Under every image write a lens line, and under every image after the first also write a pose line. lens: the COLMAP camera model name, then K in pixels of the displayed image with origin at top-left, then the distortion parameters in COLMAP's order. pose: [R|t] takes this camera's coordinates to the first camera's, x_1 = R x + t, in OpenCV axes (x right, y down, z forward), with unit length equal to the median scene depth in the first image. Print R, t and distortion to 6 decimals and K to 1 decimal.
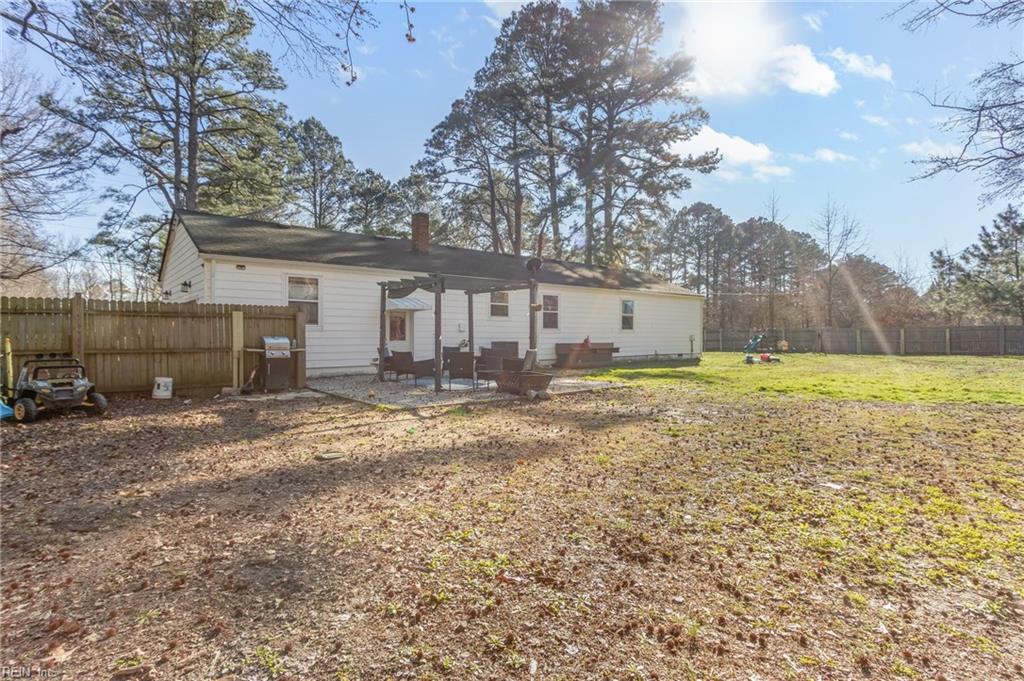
lens RADIAL K [[519.1, 0, 511.9], [0, 519.1, 342.0], [0, 0, 1]] dist [0.016289, 0.000389]
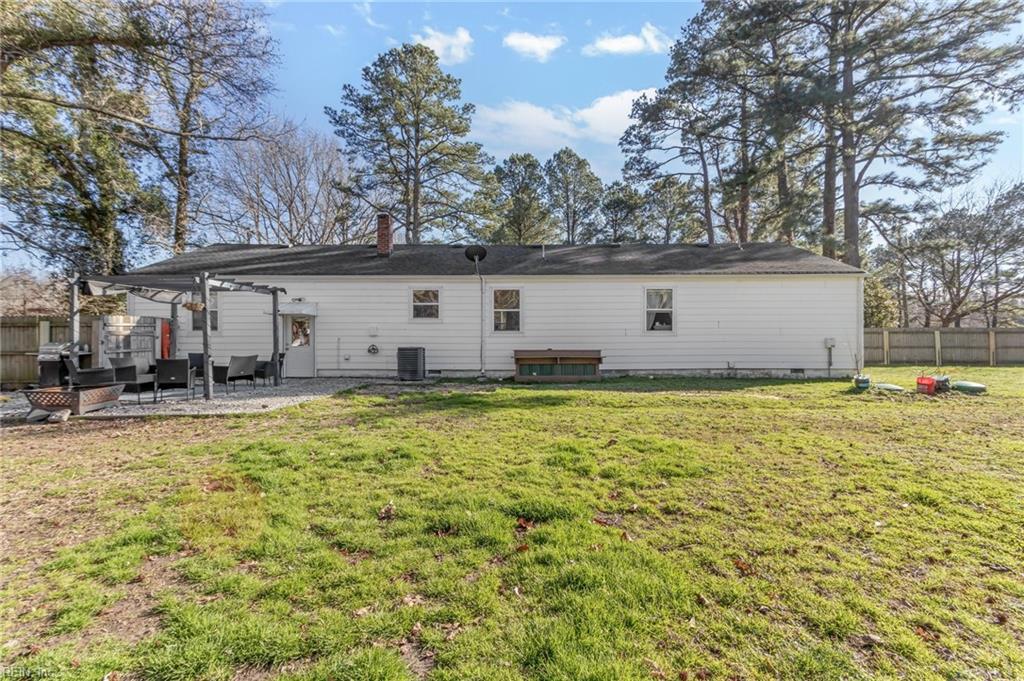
lens RADIAL K [[469.6, 0, 512.6], [0, 469.6, 342.2], [0, 0, 1]] dist [0.000969, 0.000102]
pose [[0.771108, -0.000777, -0.636704, 0.498631], [-0.004886, 0.999963, -0.007137, -0.003886], [0.636685, 0.008614, 0.771076, 0.421773]]
